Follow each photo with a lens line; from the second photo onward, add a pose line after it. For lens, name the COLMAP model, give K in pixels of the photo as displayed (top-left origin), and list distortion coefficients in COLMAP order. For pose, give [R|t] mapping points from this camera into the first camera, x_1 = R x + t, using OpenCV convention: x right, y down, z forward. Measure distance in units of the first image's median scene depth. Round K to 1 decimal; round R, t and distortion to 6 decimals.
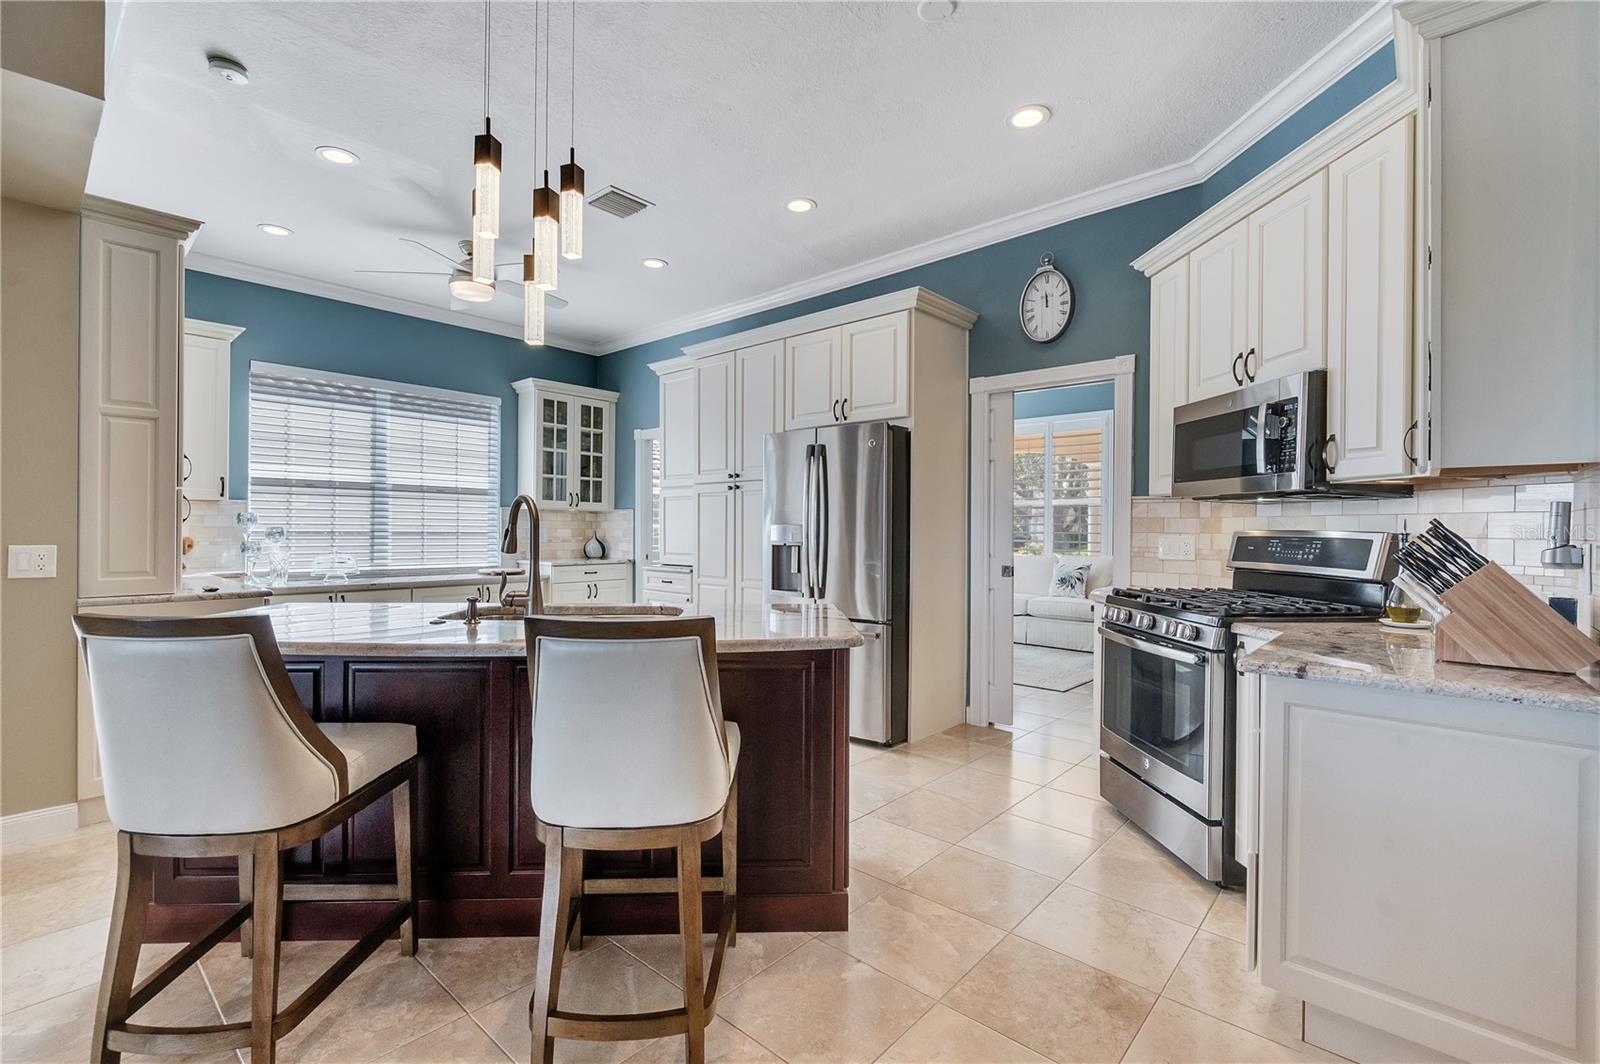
lens RADIAL K [[716.4, 0, 798.2], [0, 716.4, 536.0], [0, 0, 1]] dist [0.009489, -0.003391]
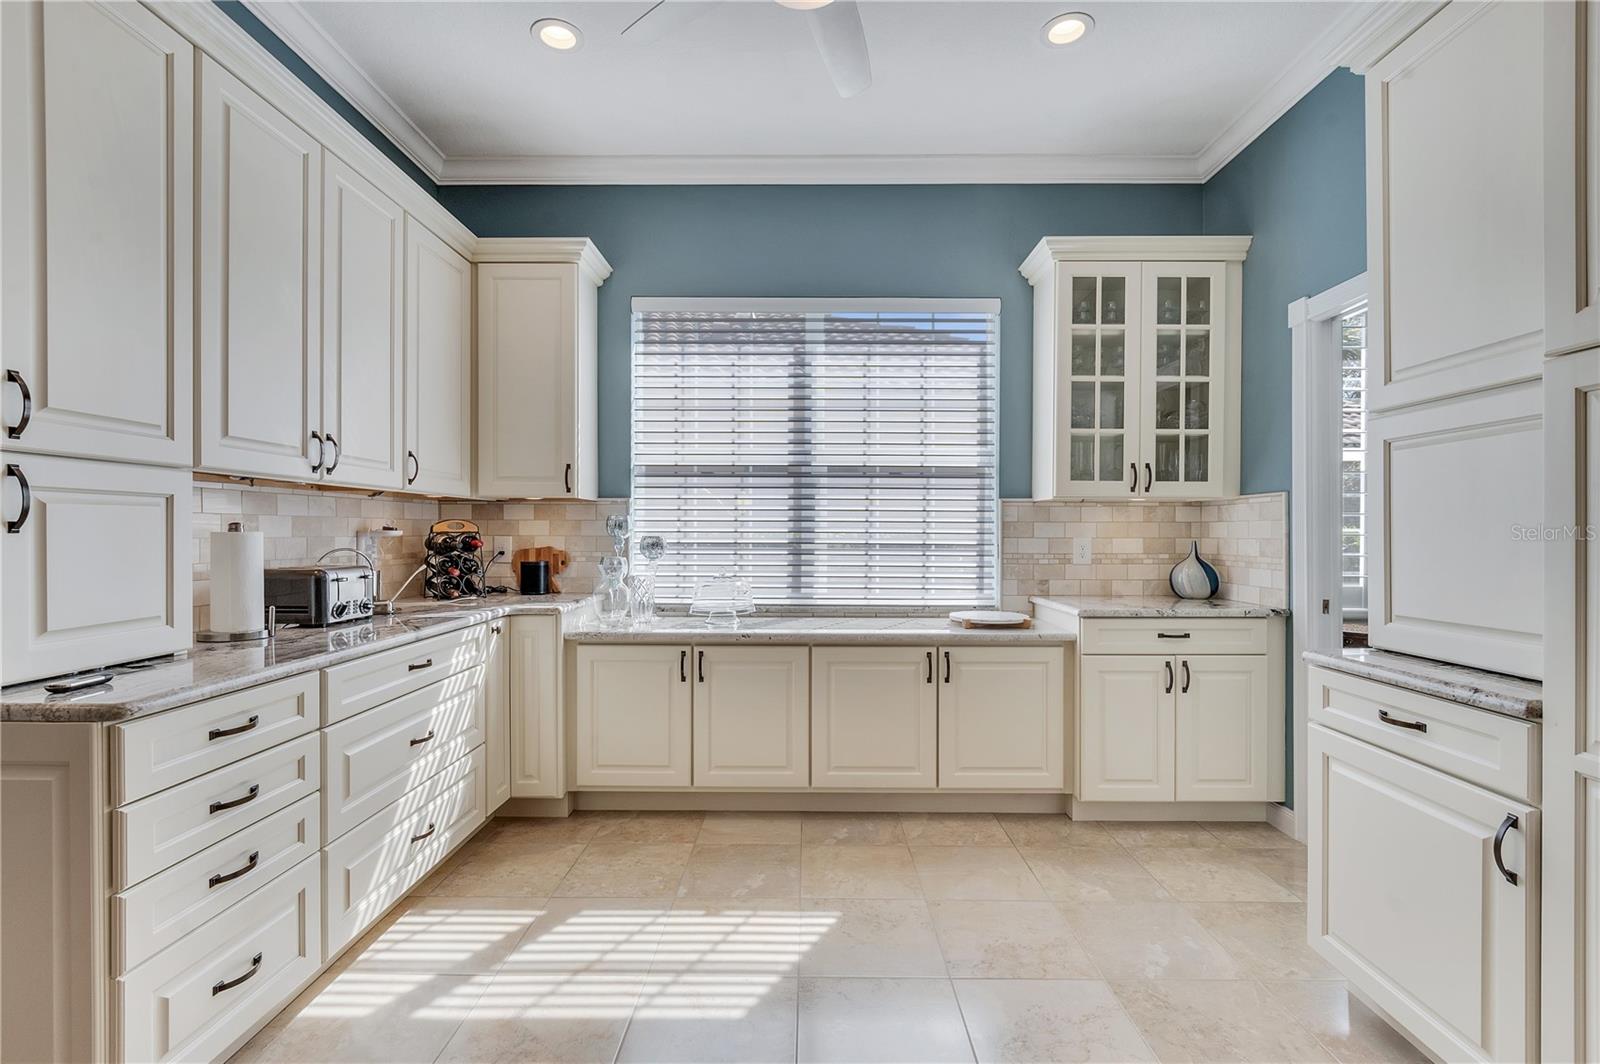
lens RADIAL K [[716.4, 0, 802.3], [0, 716.4, 531.2], [0, 0, 1]] dist [0.009489, -0.003391]
pose [[0.663207, -0.006656, -0.748406, -0.103997], [-0.004408, 0.999908, -0.012799, -0.007308], [0.748423, 0.011787, 0.663117, 0.516194]]
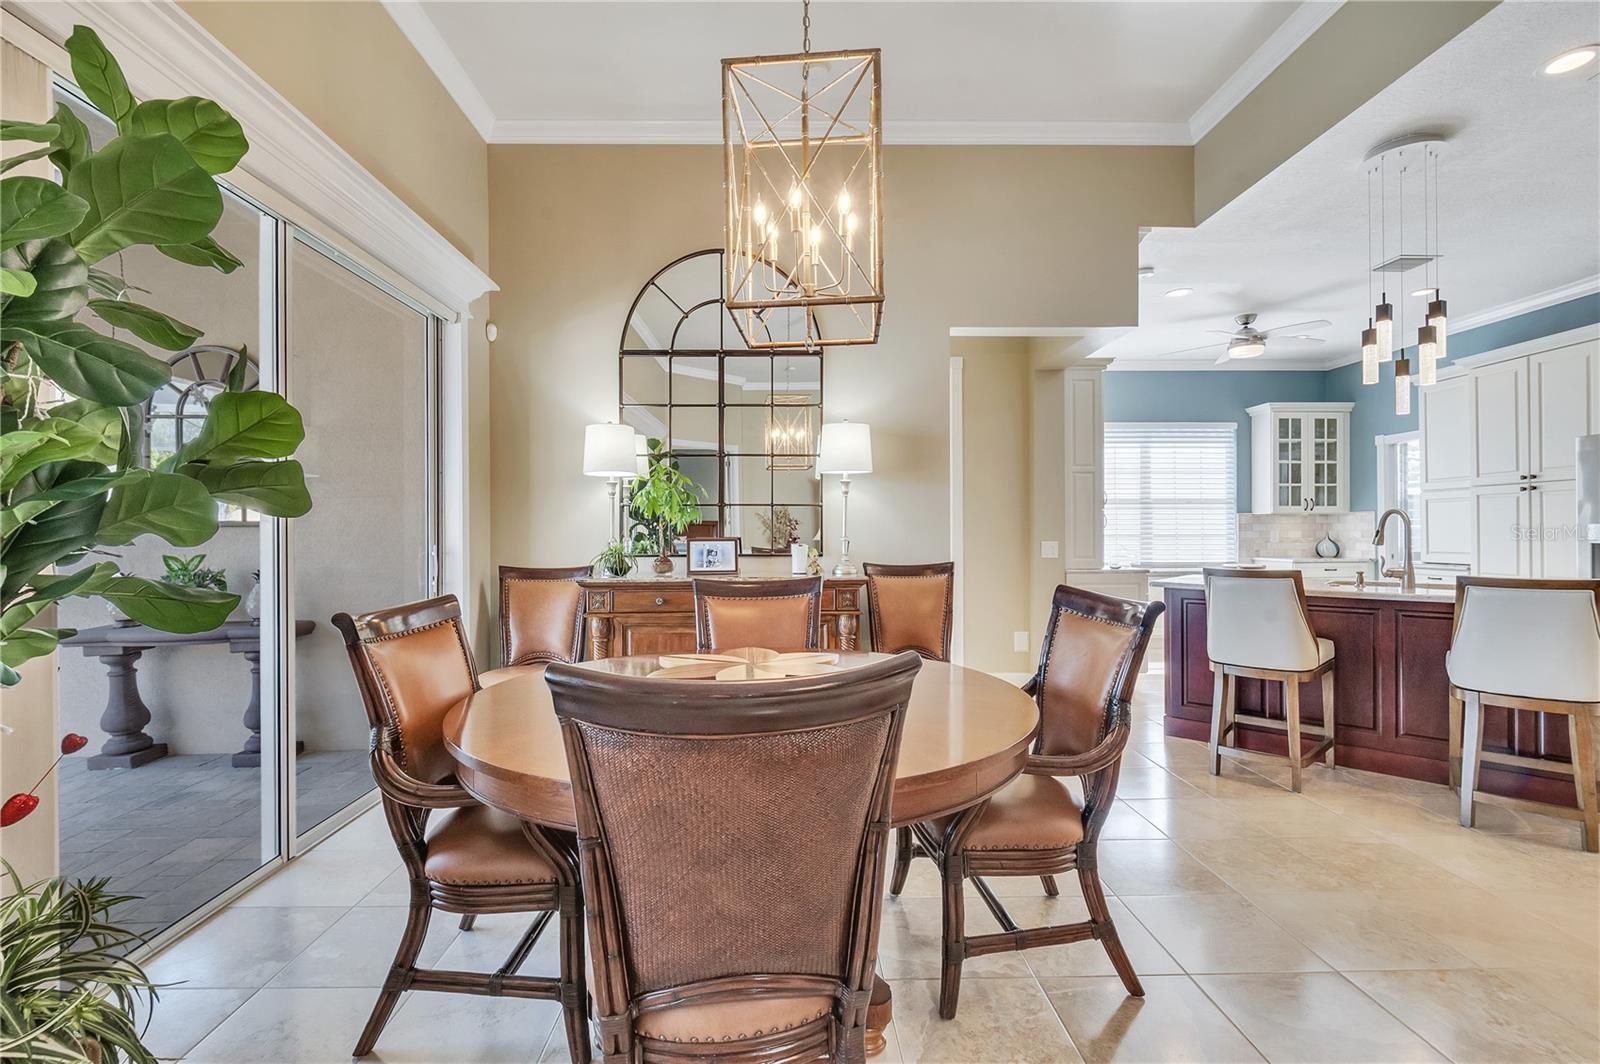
lens RADIAL K [[716.4, 0, 799.0], [0, 716.4, 526.4], [0, 0, 1]] dist [0.009489, -0.003391]
pose [[0.685773, -0.016292, -0.727633, -0.041695], [0.003389, 0.999810, -0.019192, 0.002884], [0.727807, 0.010695, 0.685698, -0.357443]]
